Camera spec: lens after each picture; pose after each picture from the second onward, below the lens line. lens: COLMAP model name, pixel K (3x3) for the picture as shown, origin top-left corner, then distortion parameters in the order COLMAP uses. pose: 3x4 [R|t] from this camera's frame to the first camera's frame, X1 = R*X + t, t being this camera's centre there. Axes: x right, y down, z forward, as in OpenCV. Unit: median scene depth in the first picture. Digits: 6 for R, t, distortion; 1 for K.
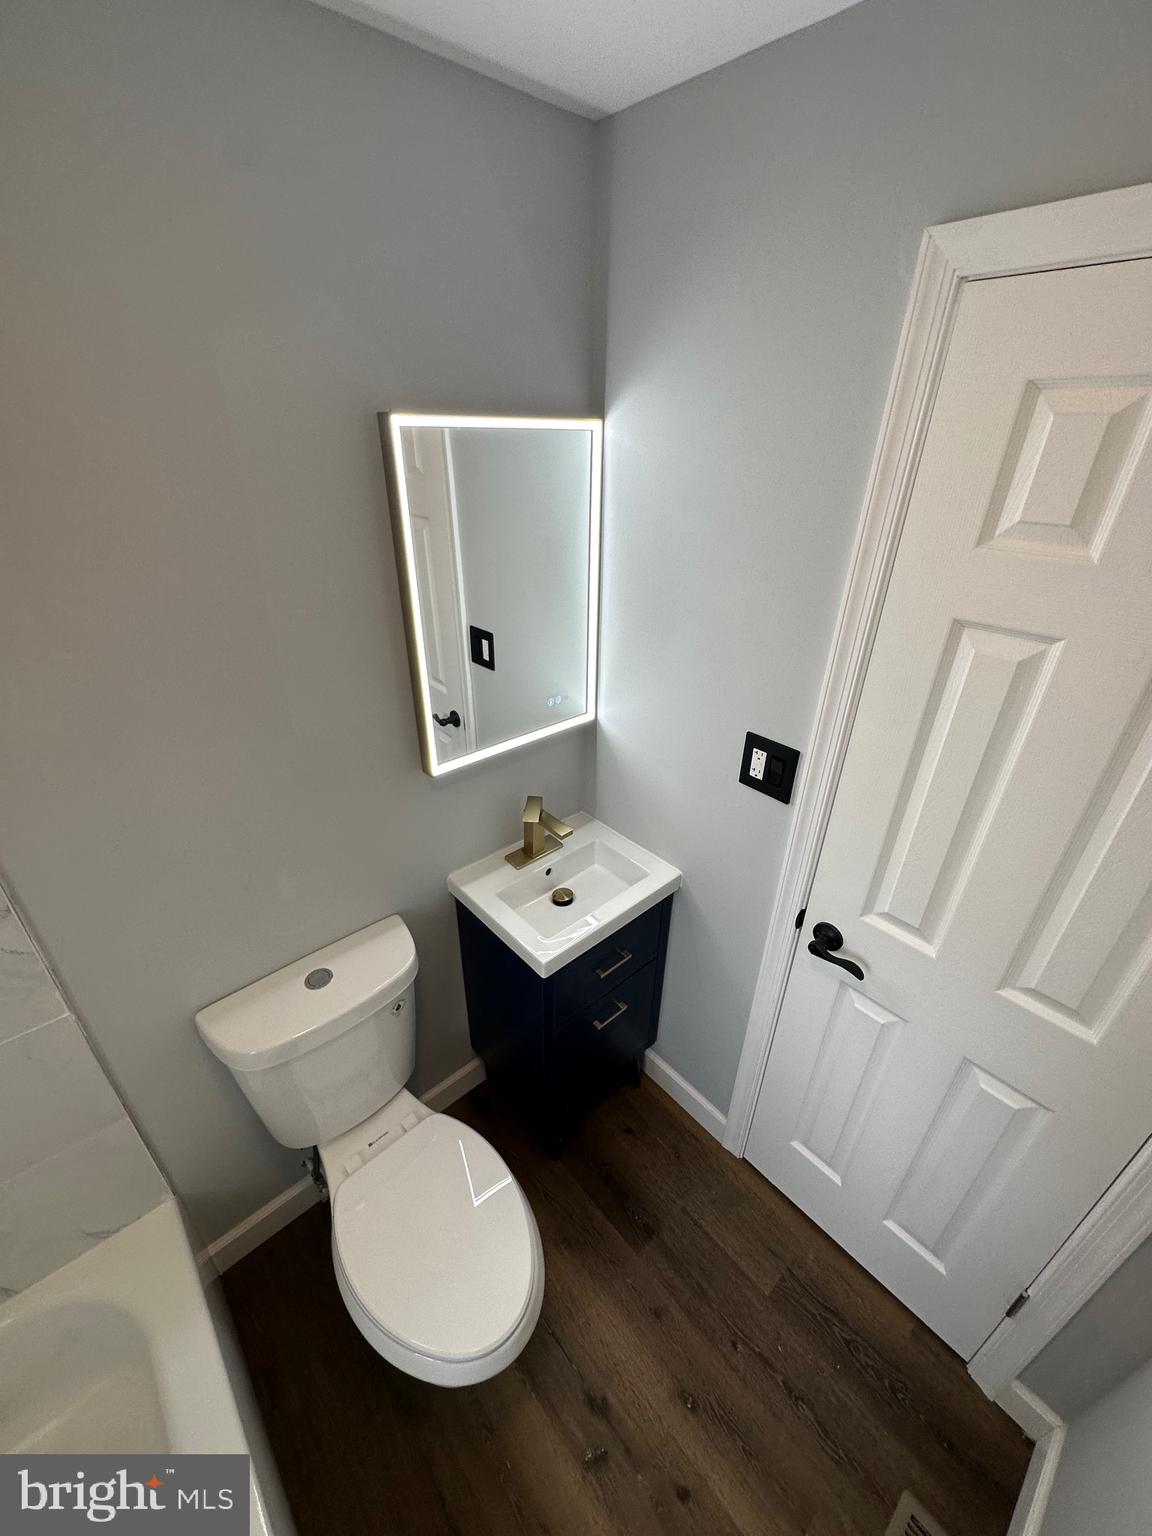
lens RADIAL K [[612.0, 0, 577.6], [0, 612.0, 766.1], [0, 0, 1]] dist [-0.002220, 0.000022]
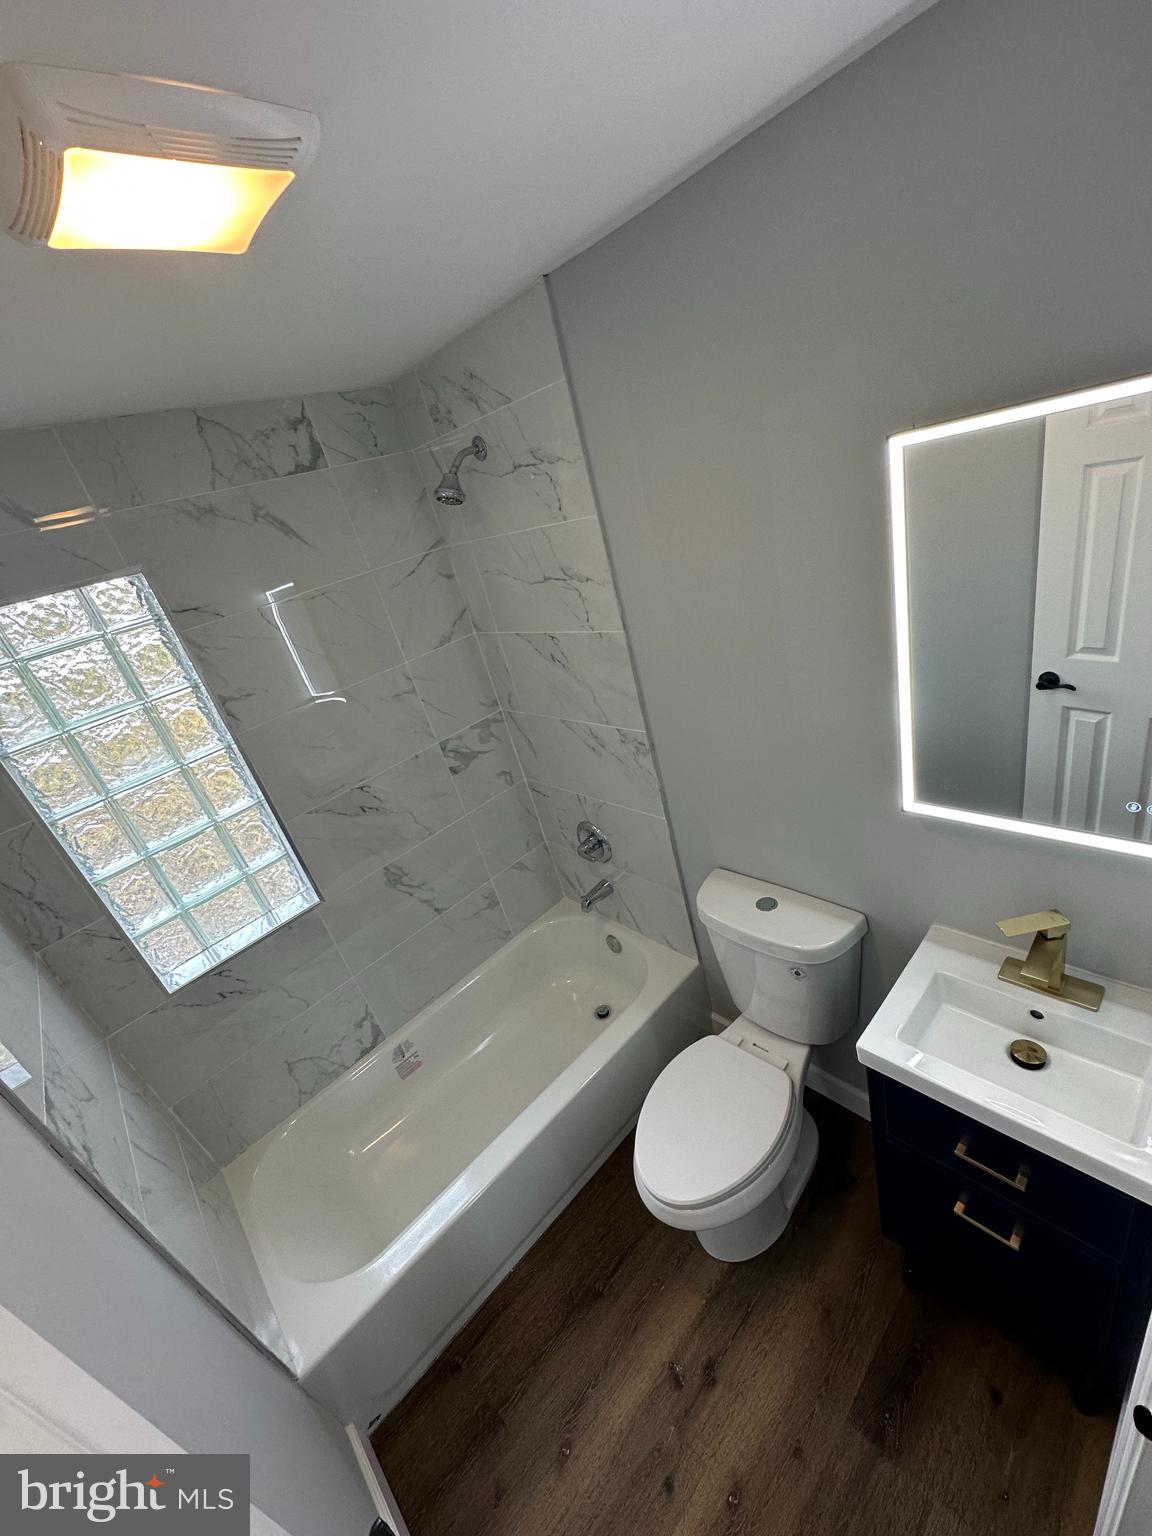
lens RADIAL K [[612.0, 0, 577.6], [0, 612.0, 766.1], [0, 0, 1]] dist [-0.002220, 0.000022]
pose [[0.029126, 0.404658, -0.914004, 0.545052], [-0.243041, 0.889818, 0.386205, -0.267879], [0.969579, 0.210892, 0.124266, 0.376657]]
